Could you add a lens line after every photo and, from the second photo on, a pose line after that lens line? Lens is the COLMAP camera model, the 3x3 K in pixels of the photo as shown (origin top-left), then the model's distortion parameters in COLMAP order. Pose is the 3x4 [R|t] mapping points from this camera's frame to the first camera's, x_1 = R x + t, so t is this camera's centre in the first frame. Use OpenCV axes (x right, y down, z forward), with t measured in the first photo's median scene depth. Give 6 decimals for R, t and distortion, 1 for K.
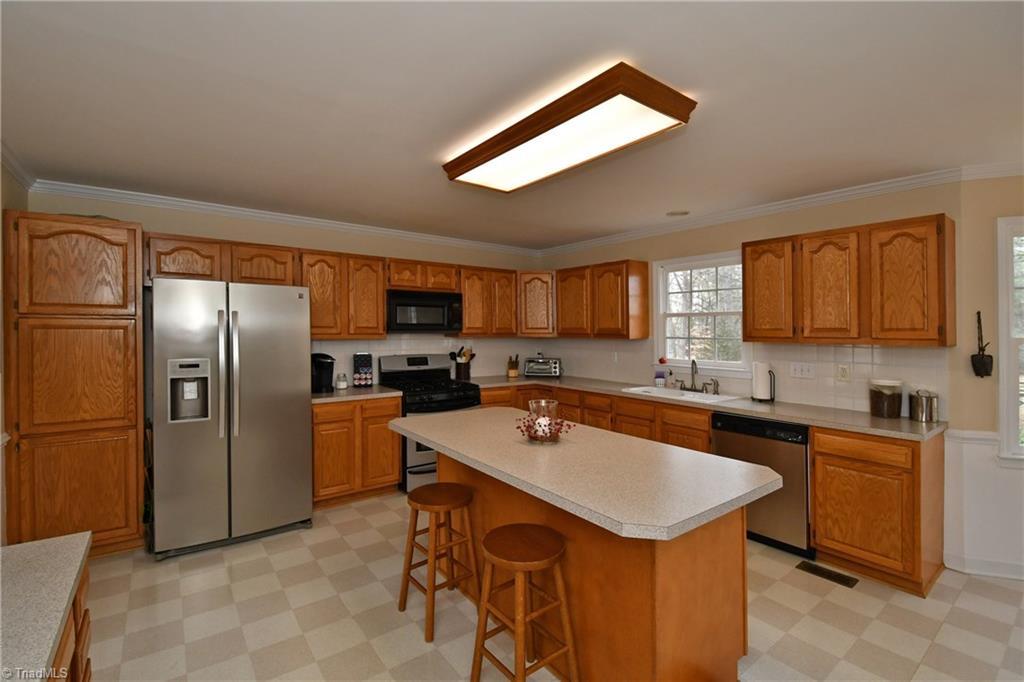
lens RADIAL K [[462.3, 0, 521.9], [0, 462.3, 326.3], [0, 0, 1]] dist [-0.002047, -0.008041]
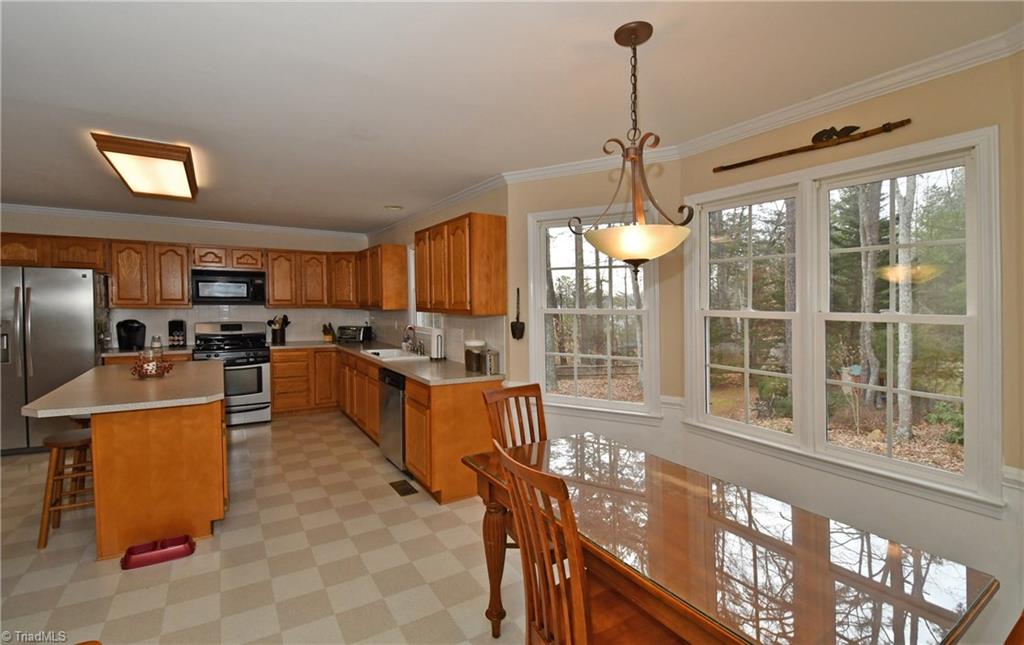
lens RADIAL K [[463.8, 0, 524.5], [0, 463.8, 303.5], [0, 0, 1]] dist [-0.021403, -0.001532]
pose [[0.997305, 0.003553, -0.073285, 0.713726], [-0.002970, 0.999963, 0.008057, 0.000294], [0.073311, -0.007818, 0.997278, -0.183793]]
